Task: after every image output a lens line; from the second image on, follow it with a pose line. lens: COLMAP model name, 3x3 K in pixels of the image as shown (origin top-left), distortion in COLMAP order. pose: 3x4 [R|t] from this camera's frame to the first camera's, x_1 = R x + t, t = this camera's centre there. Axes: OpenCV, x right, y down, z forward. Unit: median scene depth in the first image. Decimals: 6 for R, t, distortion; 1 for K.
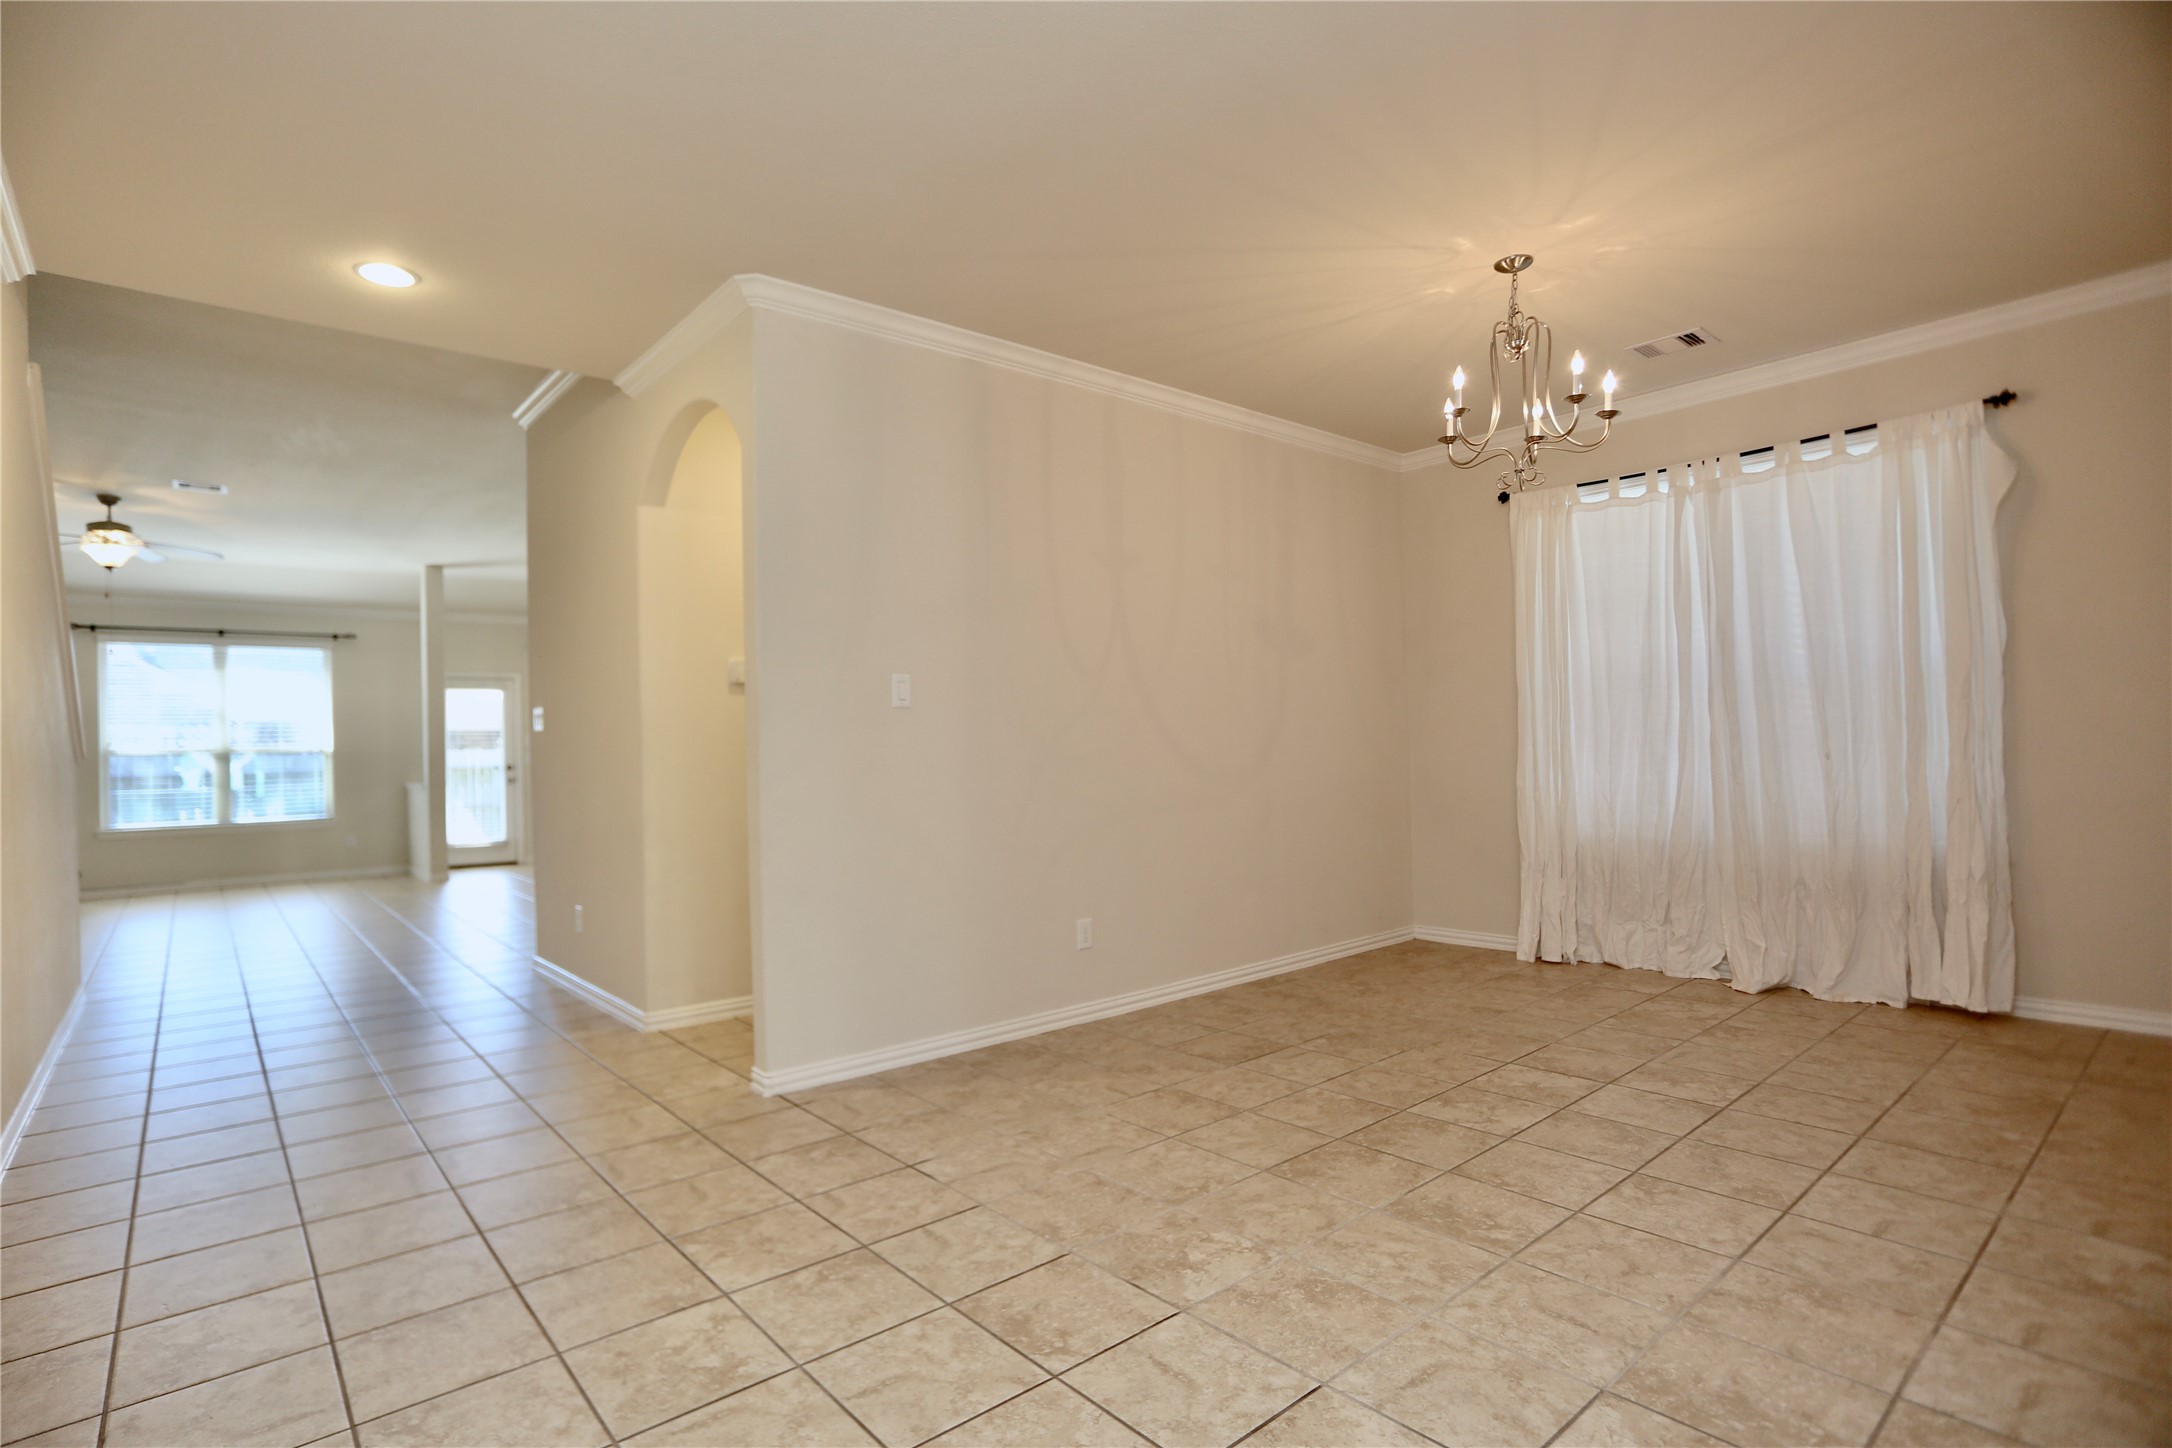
lens RADIAL K [[1061.7, 0, 1032.4], [0, 1061.7, 733.2], [0, 0, 1]] dist [-0.068361, 0.031763]
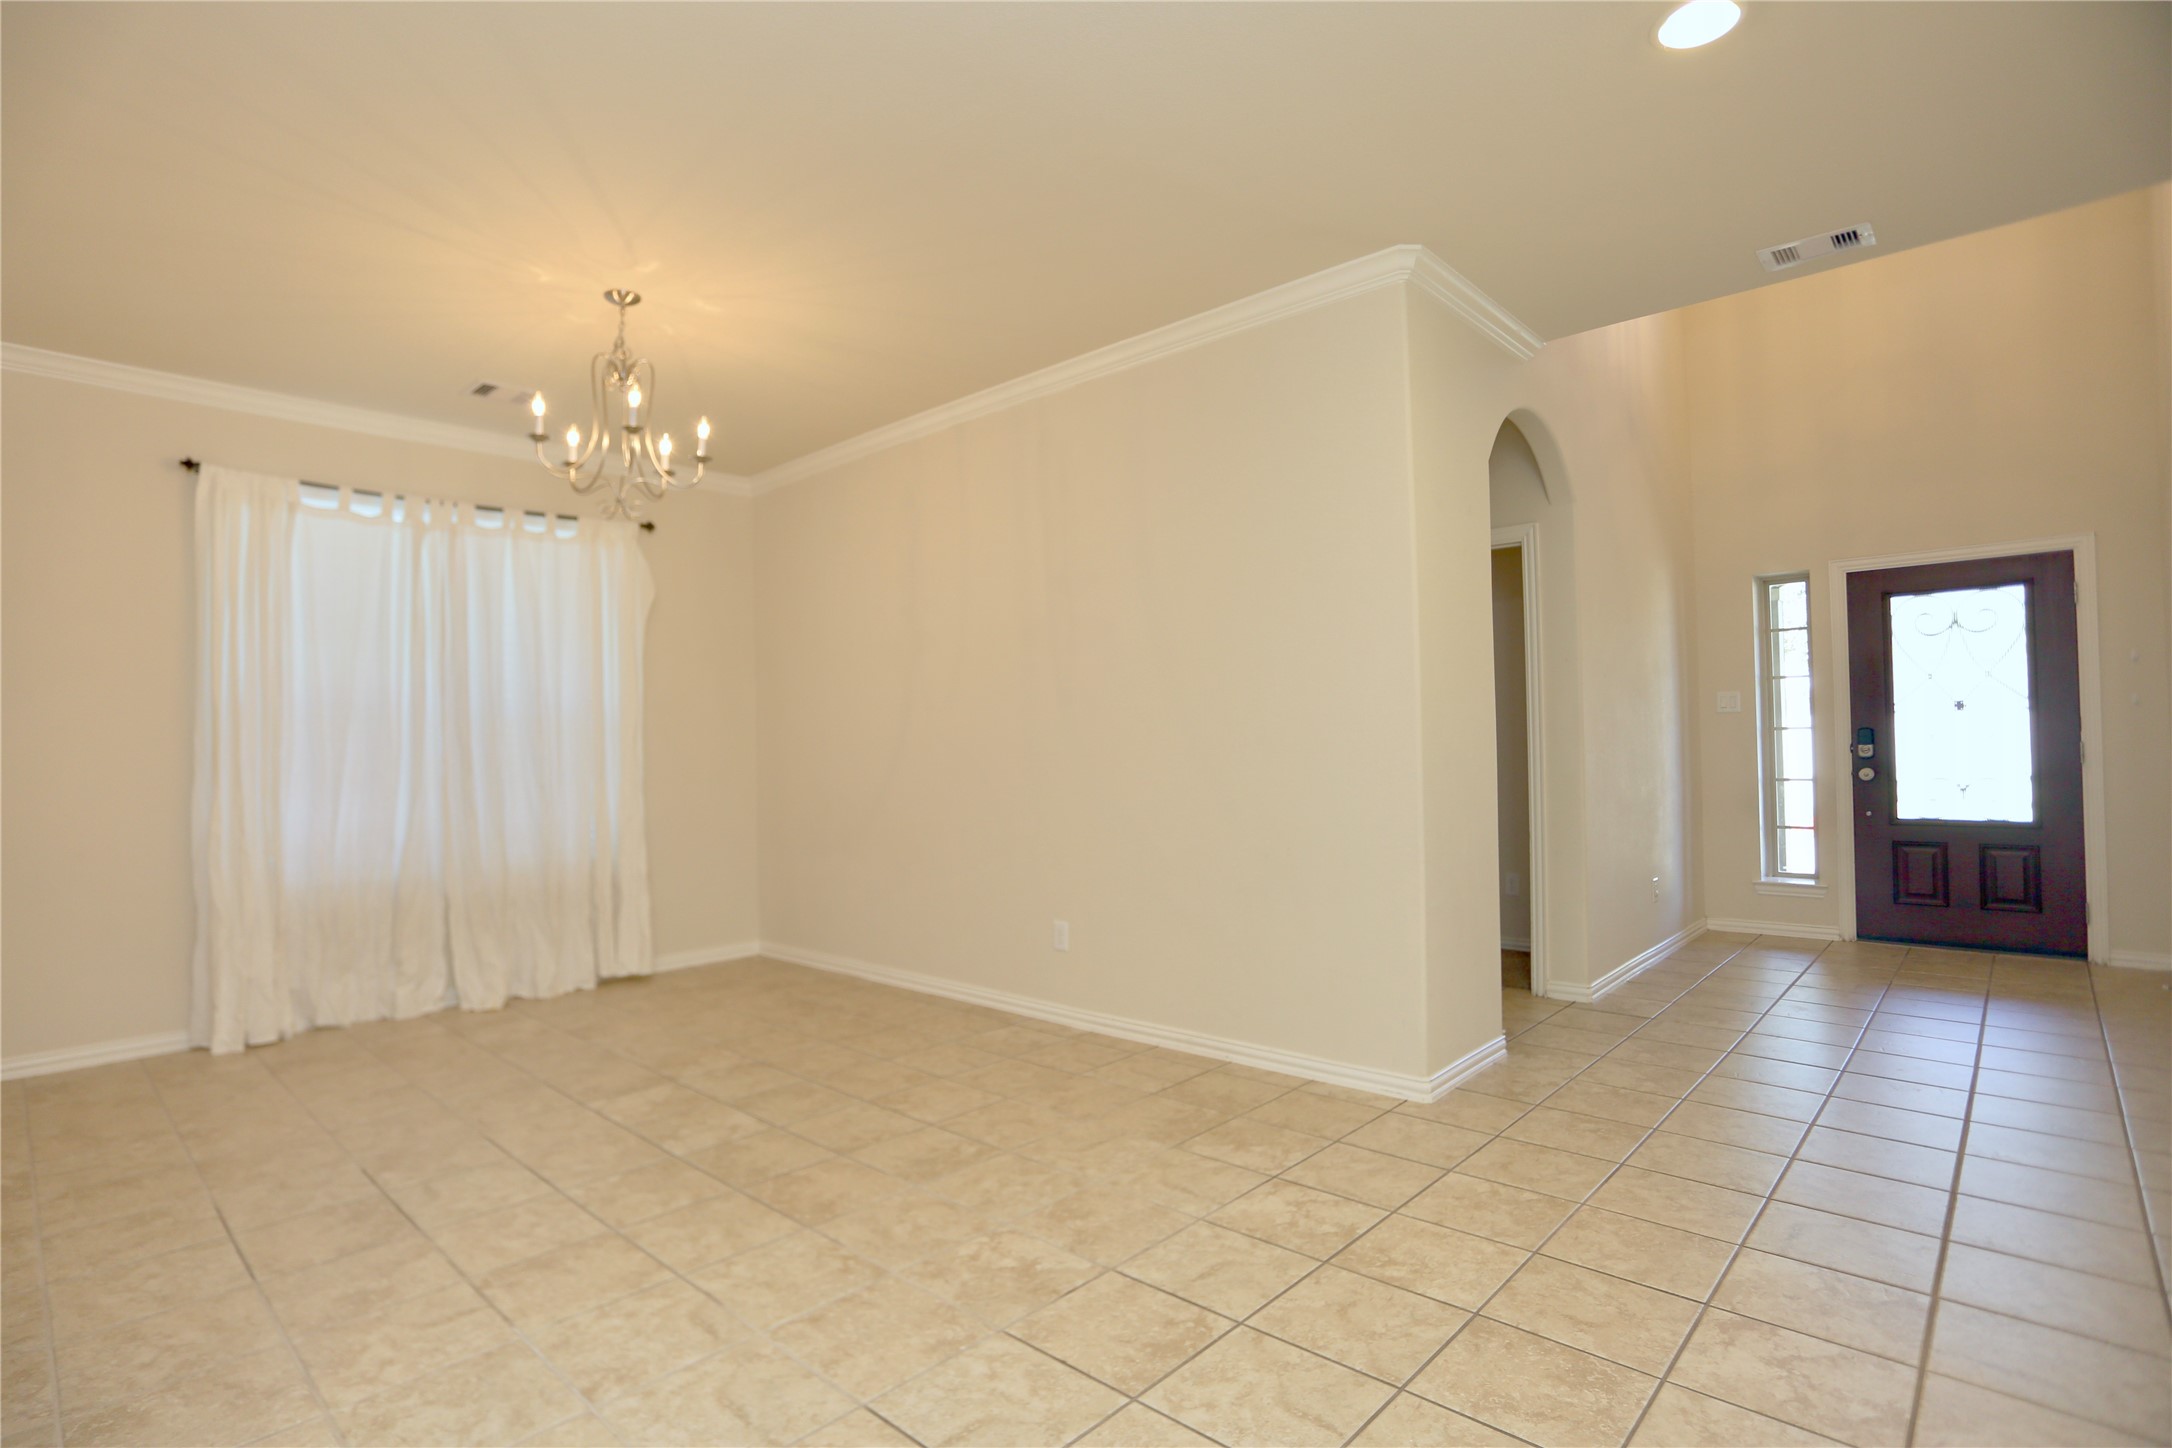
lens RADIAL K [[1061.7, 0, 1032.4], [0, 1061.7, 733.2], [0, 0, 1]] dist [-0.068361, 0.031763]
pose [[-0.111150, 0.043922, 0.992833, -0.599004], [0.008364, 0.999029, -0.043260, 0.021733], [-0.993768, 0.003496, -0.111409, 0.745120]]
